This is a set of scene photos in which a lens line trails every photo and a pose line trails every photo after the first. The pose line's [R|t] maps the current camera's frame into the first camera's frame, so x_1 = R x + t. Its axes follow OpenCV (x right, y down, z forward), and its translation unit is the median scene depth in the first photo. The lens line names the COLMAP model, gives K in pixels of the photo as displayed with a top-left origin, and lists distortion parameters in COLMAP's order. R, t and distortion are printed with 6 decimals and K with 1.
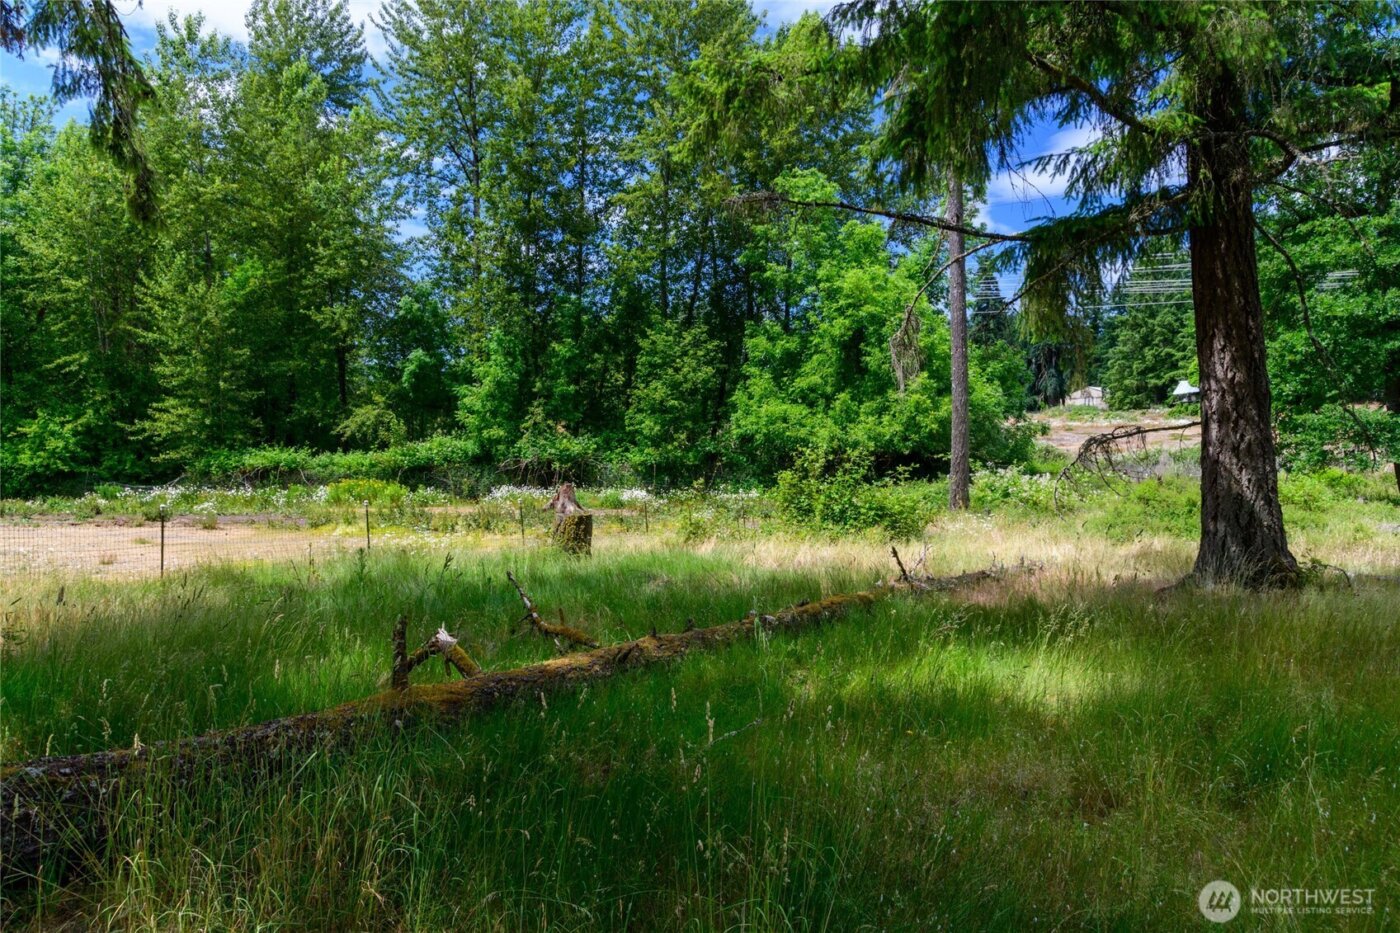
lens RADIAL K [[949.5, 0, 700.0], [0, 949.5, 466.5], [0, 0, 1]] dist [0.033888, -0.014767]
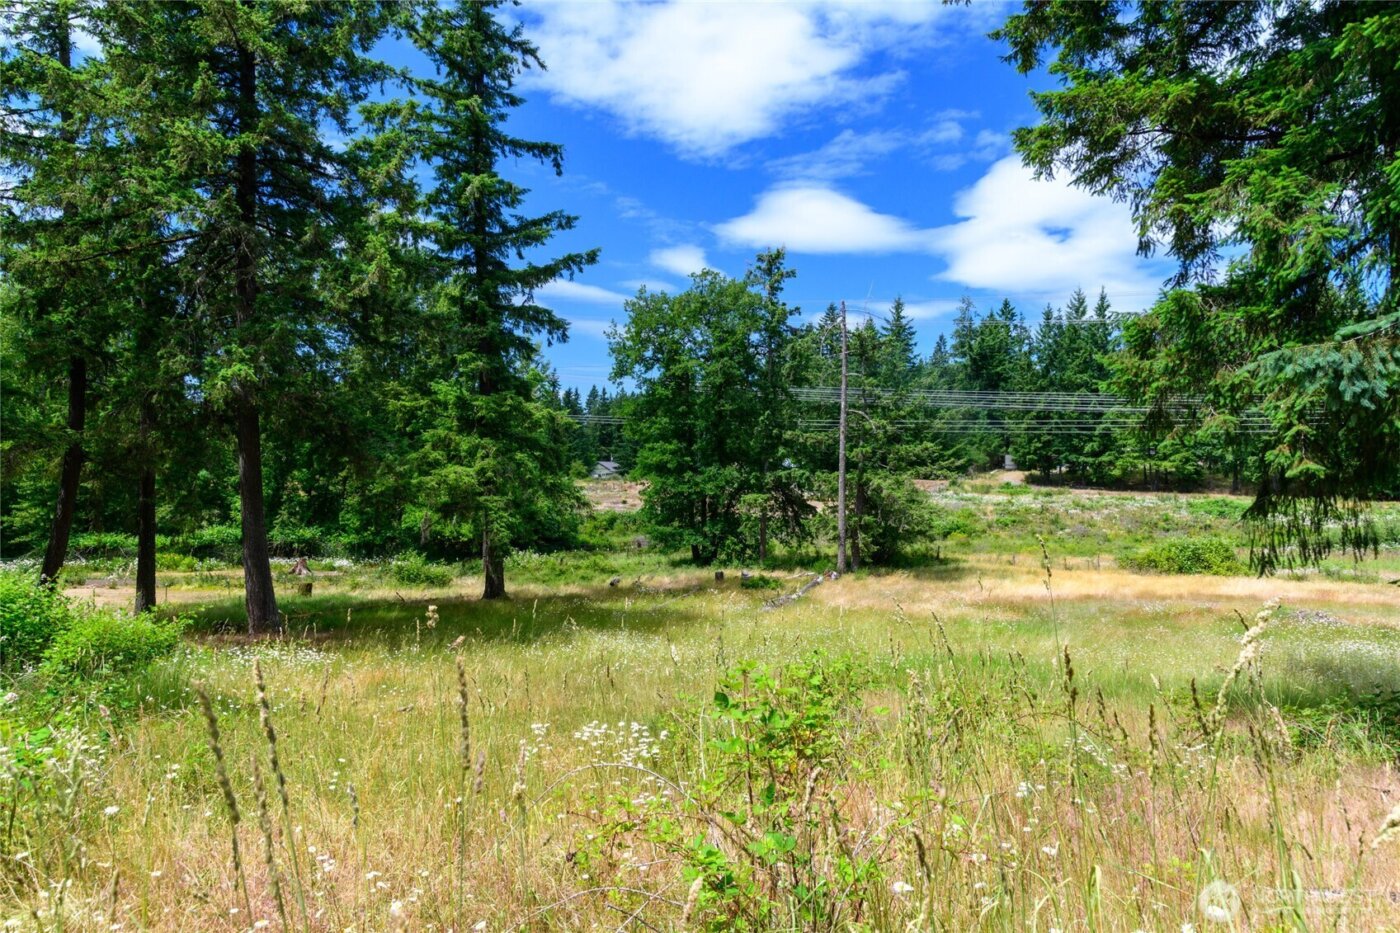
lens RADIAL K [[965.7, 0, 700.0], [0, 965.7, 466.5], [0, 0, 1]] dist [0.039215, -0.004652]
pose [[0.968615, 0.009490, 0.248385, 0.119144], [-0.000644, 0.999363, -0.035674, -0.080526], [-0.248566, 0.034394, 0.968004, -0.889706]]
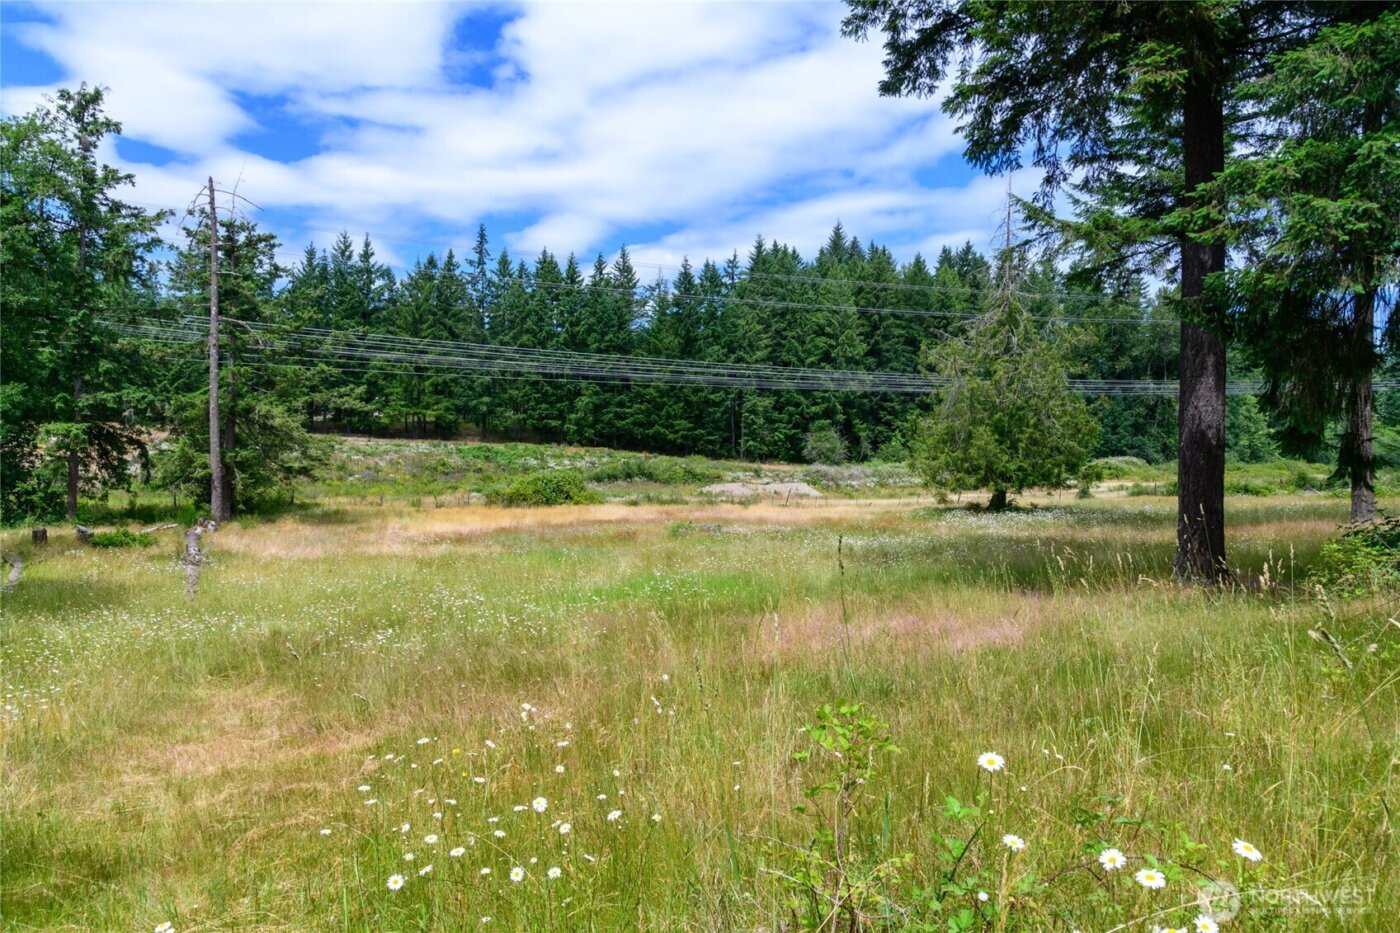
lens RADIAL K [[949.5, 0, 700.0], [0, 949.5, 466.5], [0, 0, 1]] dist [0.033888, -0.014767]
pose [[0.494295, -0.013224, 0.869194, -0.013428], [0.005933, 0.999912, 0.011838, -0.050664], [-0.869274, -0.000695, 0.494330, -0.608498]]
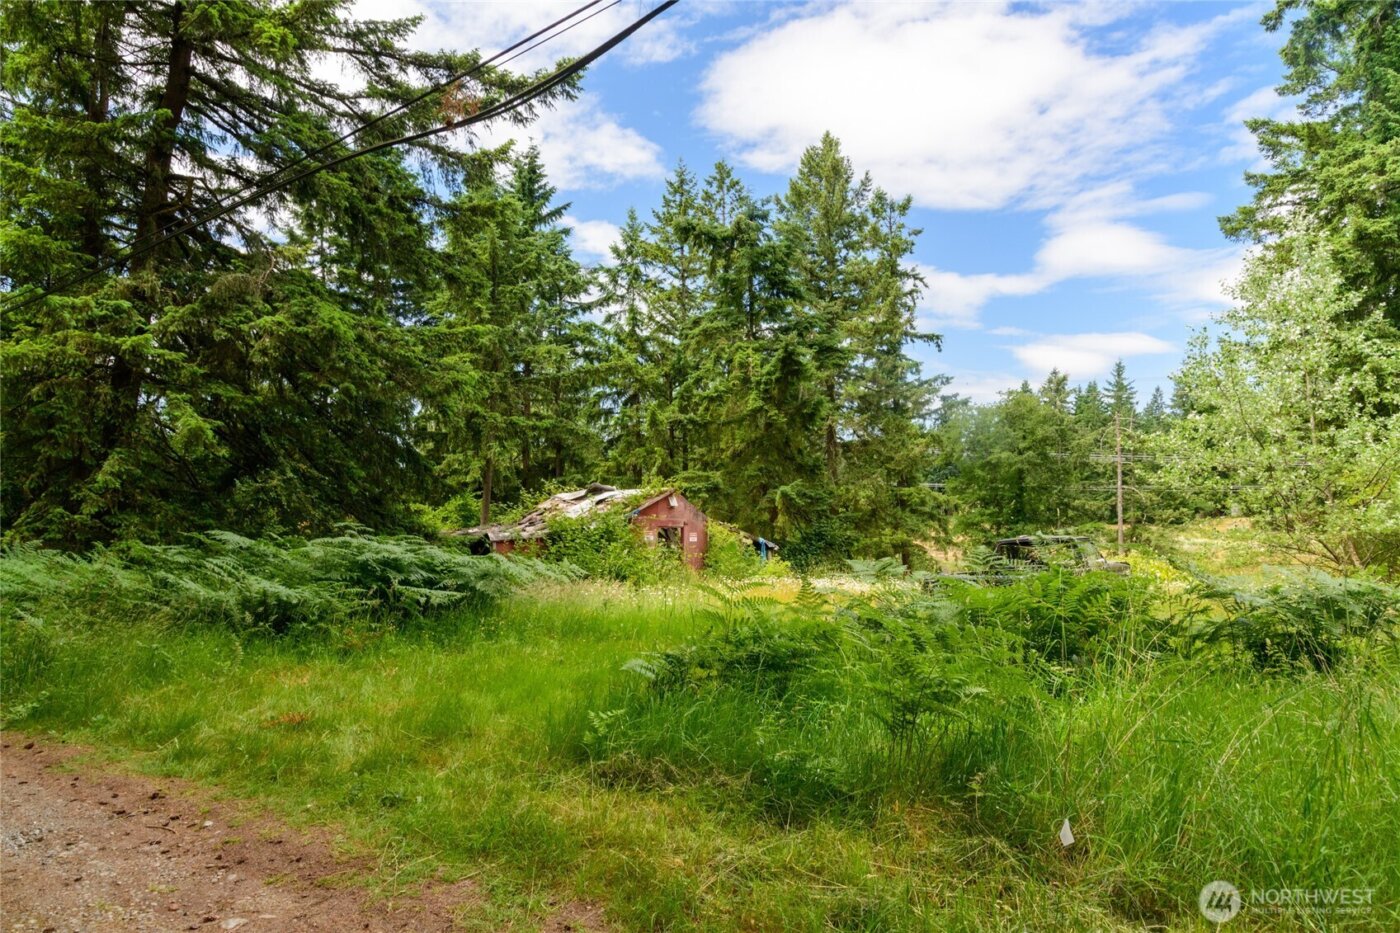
lens RADIAL K [[949.5, 0, 700.0], [0, 949.5, 466.5], [0, 0, 1]] dist [0.033888, -0.014767]
pose [[0.998374, -0.001919, 0.056976, -0.350961], [0.006579, 0.996634, -0.081720, -0.093529], [-0.056628, 0.081962, 0.995025, -1.580570]]
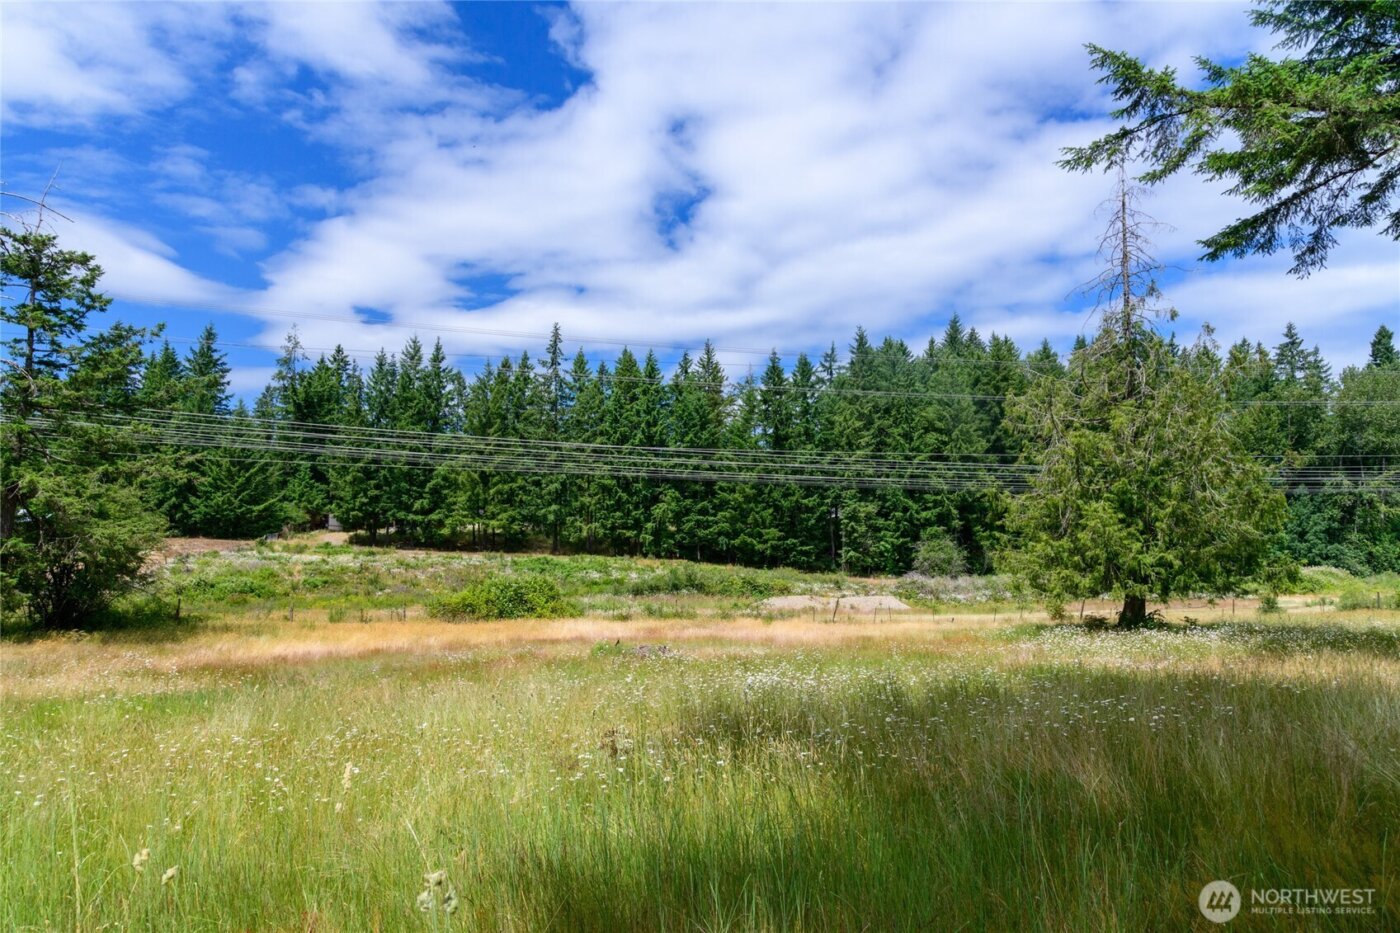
lens RADIAL K [[949.5, 0, 700.0], [0, 949.5, 466.5], [0, 0, 1]] dist [0.033888, -0.014767]
pose [[0.615908, 0.085669, 0.783147, 0.420832], [0.011026, 0.993035, -0.117300, -0.018065], [-0.787741, 0.080880, 0.610674, -0.546880]]
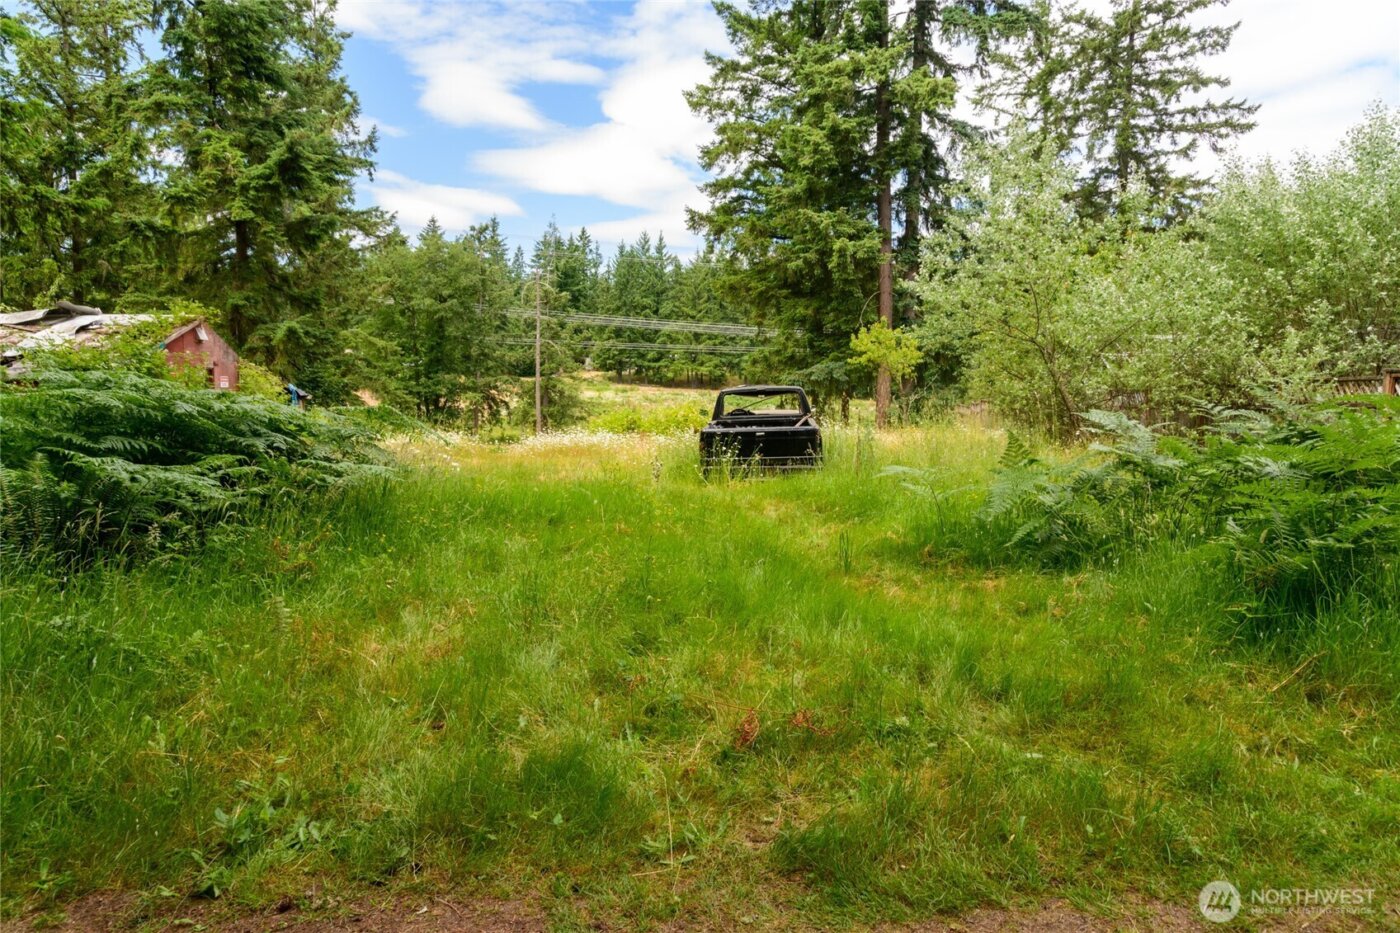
lens RADIAL K [[955.4, 0, 700.0], [0, 955.4, 466.5], [0, 0, 1]] dist [0.024102, -0.005124]
pose [[0.754620, -0.048013, 0.654403, -0.480864], [-0.002824, 0.997072, 0.076412, -0.093383], [-0.656156, -0.059510, 0.752275, -1.459886]]
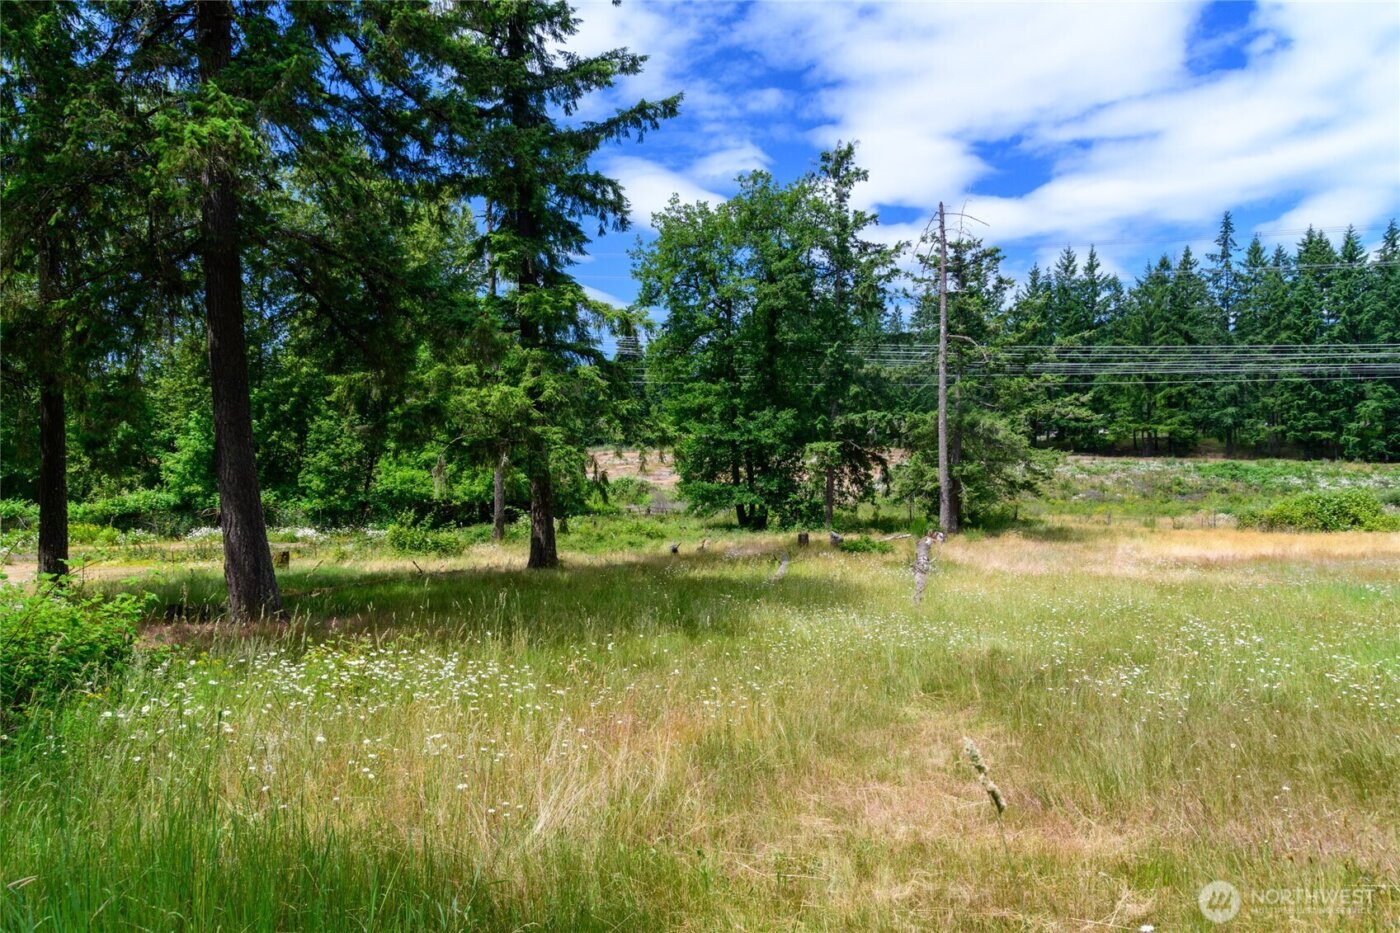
lens RADIAL K [[946.3, 0, 700.0], [0, 946.3, 466.5], [0, 0, 1]] dist [0.041199, -0.023159]
pose [[0.946644, -0.001357, 0.322278, 0.031700], [0.007094, 0.999837, -0.016628, -0.040149], [-0.322203, 0.018026, 0.946499, -0.552086]]
